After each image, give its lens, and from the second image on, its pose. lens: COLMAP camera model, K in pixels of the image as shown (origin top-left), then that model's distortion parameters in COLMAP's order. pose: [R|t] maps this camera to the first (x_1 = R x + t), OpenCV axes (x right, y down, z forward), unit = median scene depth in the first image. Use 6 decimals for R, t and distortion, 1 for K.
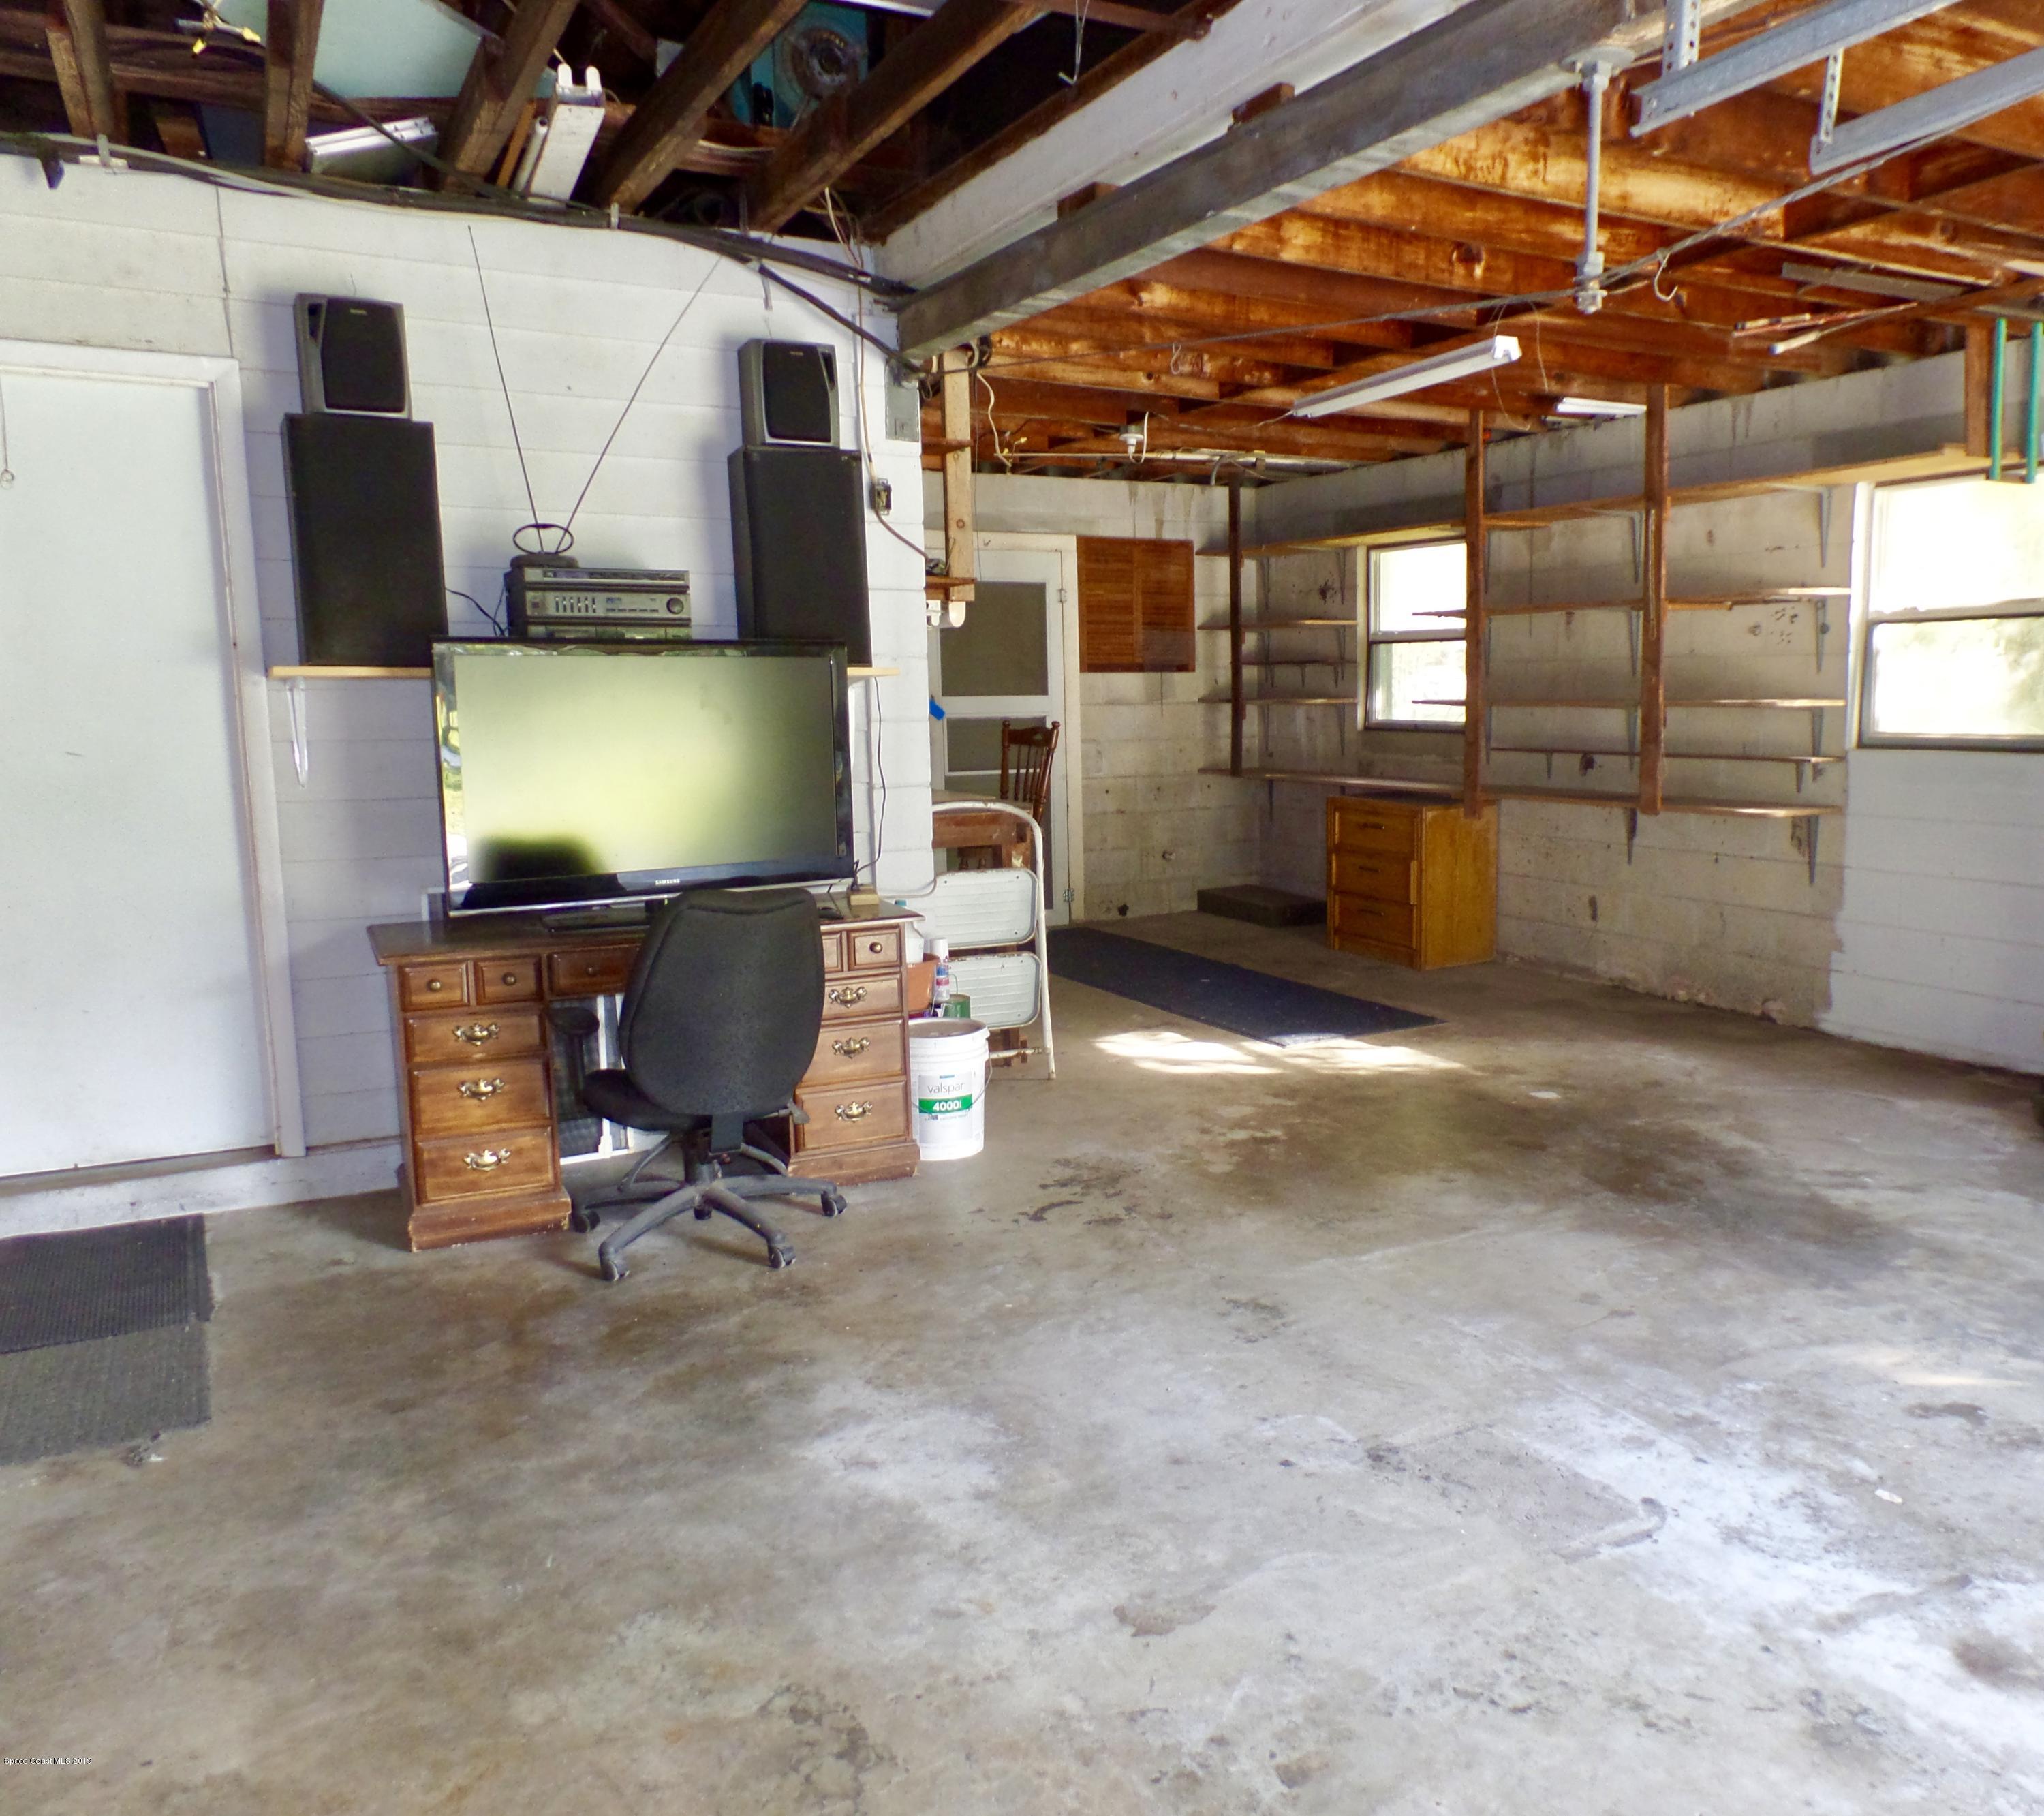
lens RADIAL K [[1689.5, 0, 1197.4], [0, 1689.5, 911.2], [0, 0, 1]] dist [0.010856, 0.001334]
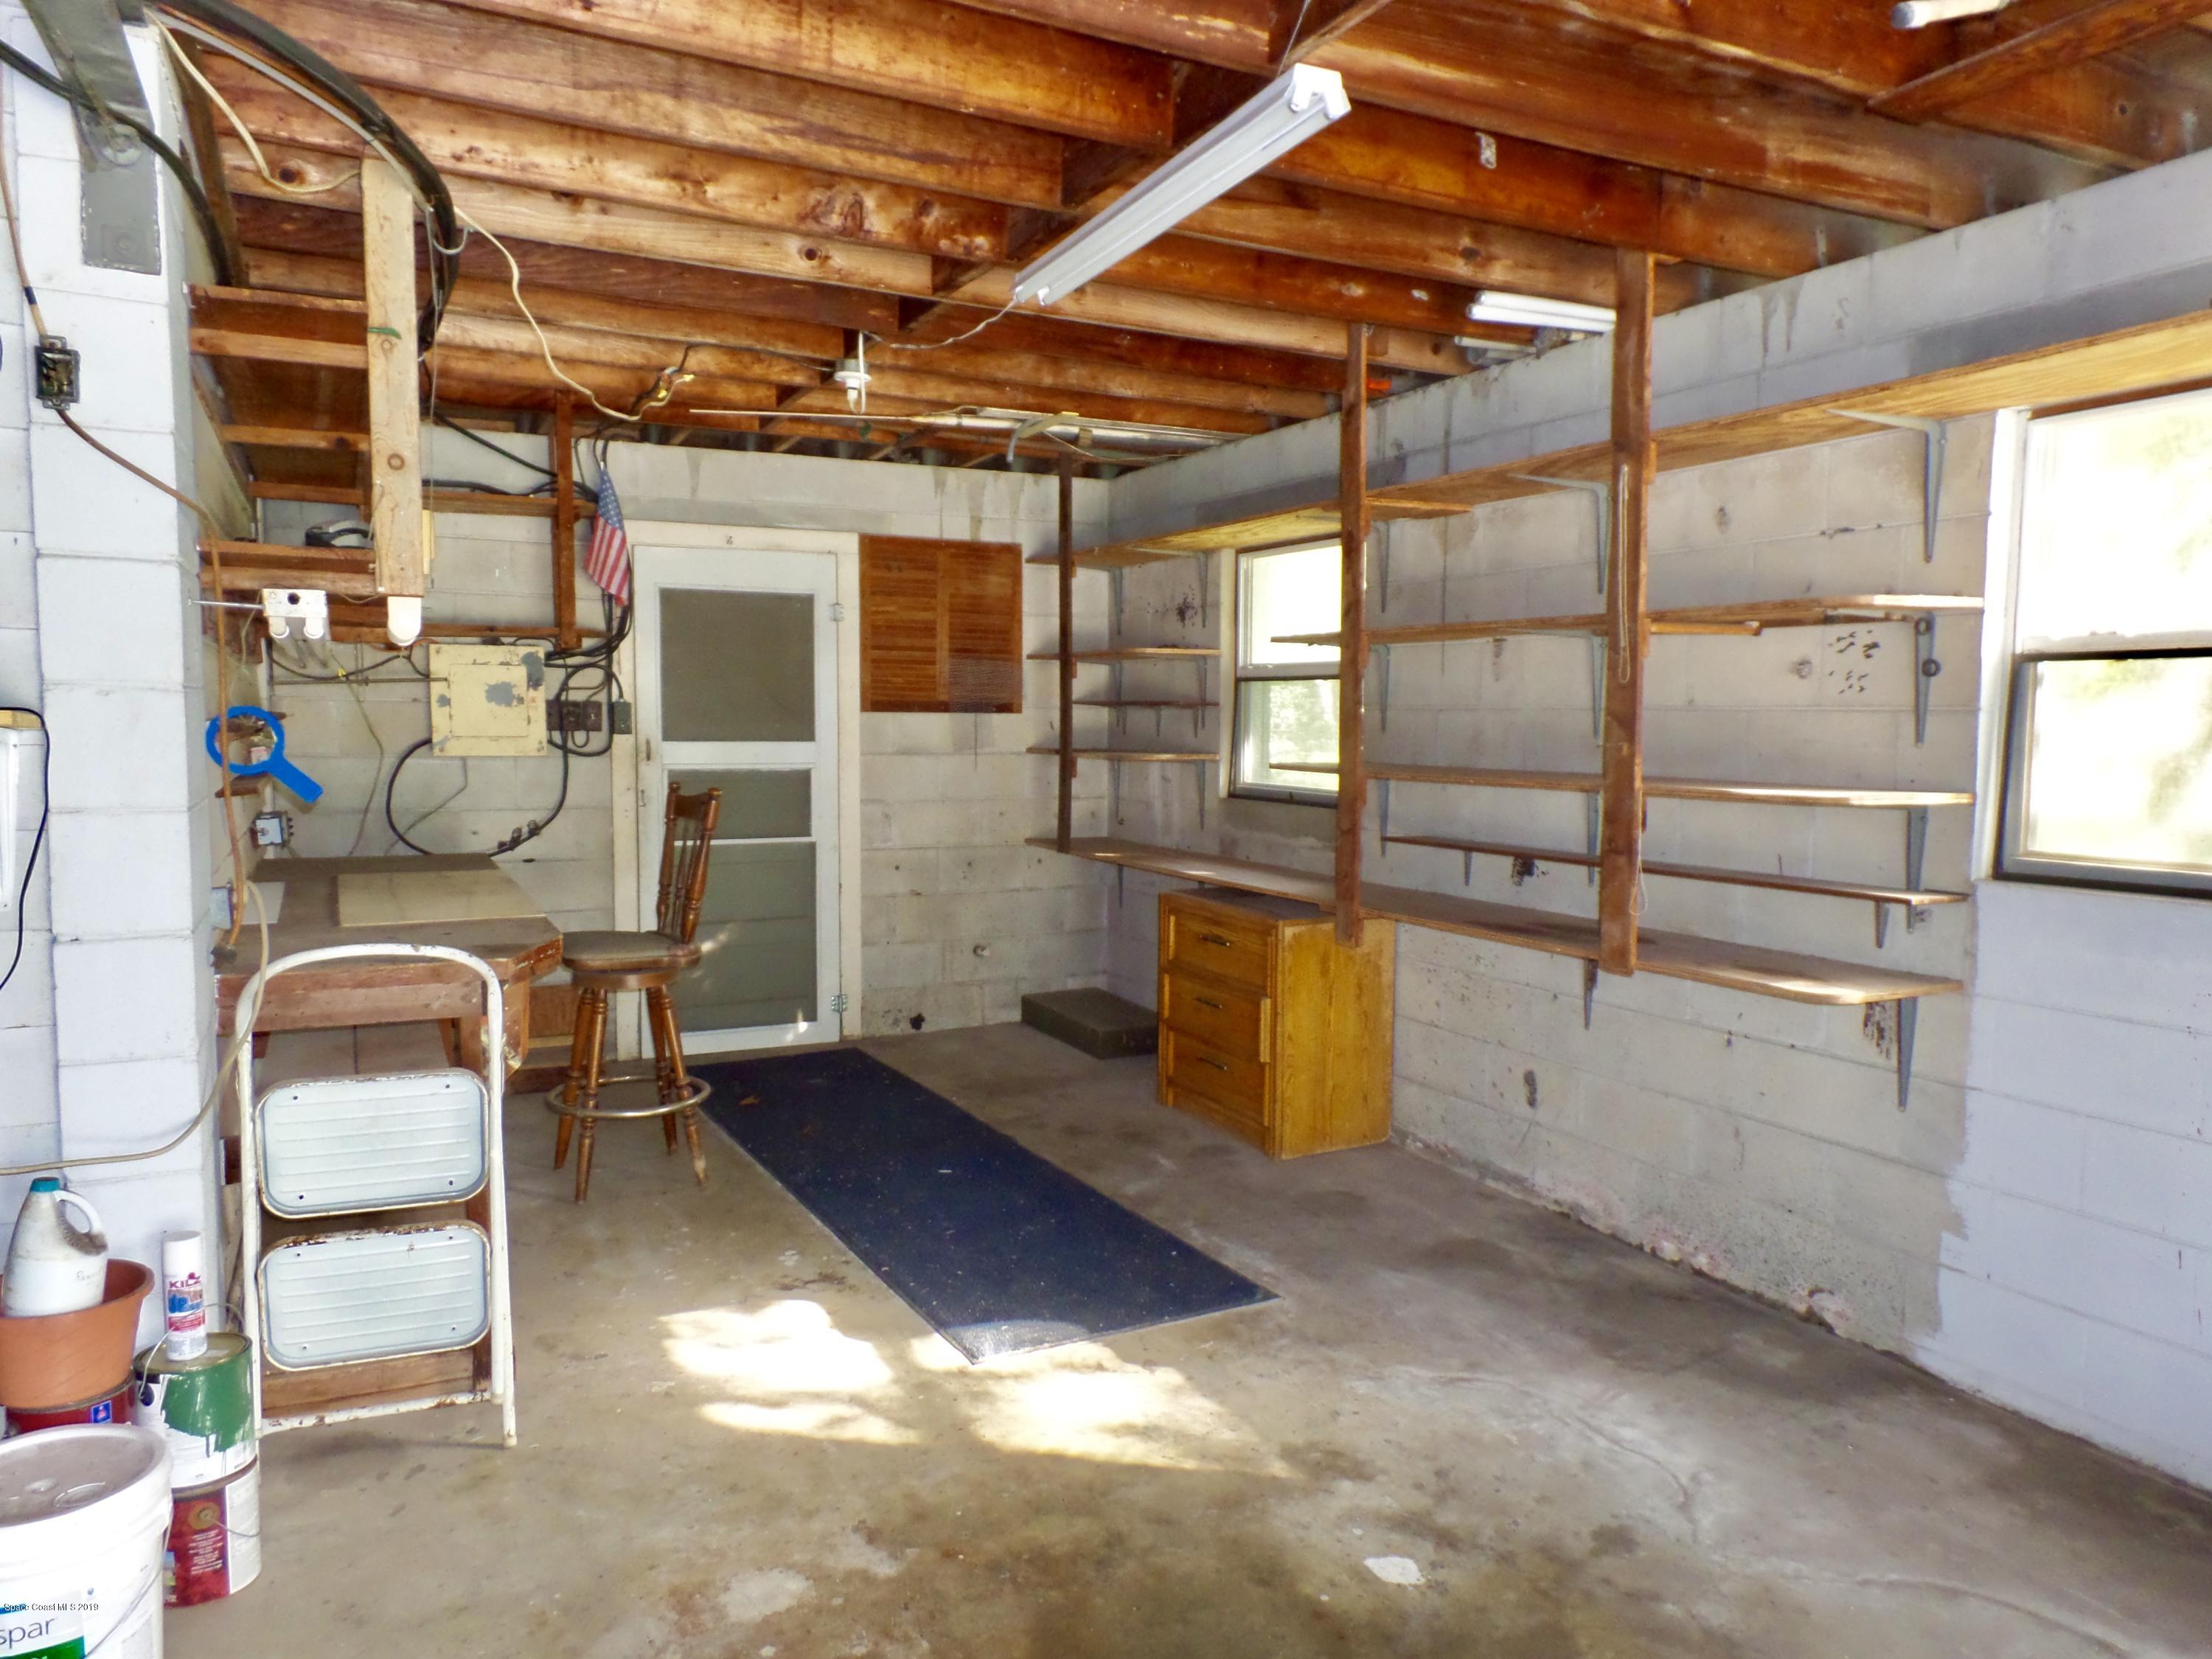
lens RADIAL K [[1501.9, 0, 1102.8], [0, 1501.9, 827.6], [0, 0, 1]] dist [-0.003660, 0.005751]
pose [[0.996540, 0.024746, -0.079340, 0.114679], [-0.029334, 0.997932, -0.057189, -0.065270], [0.077761, 0.059319, 0.995206, 0.410140]]
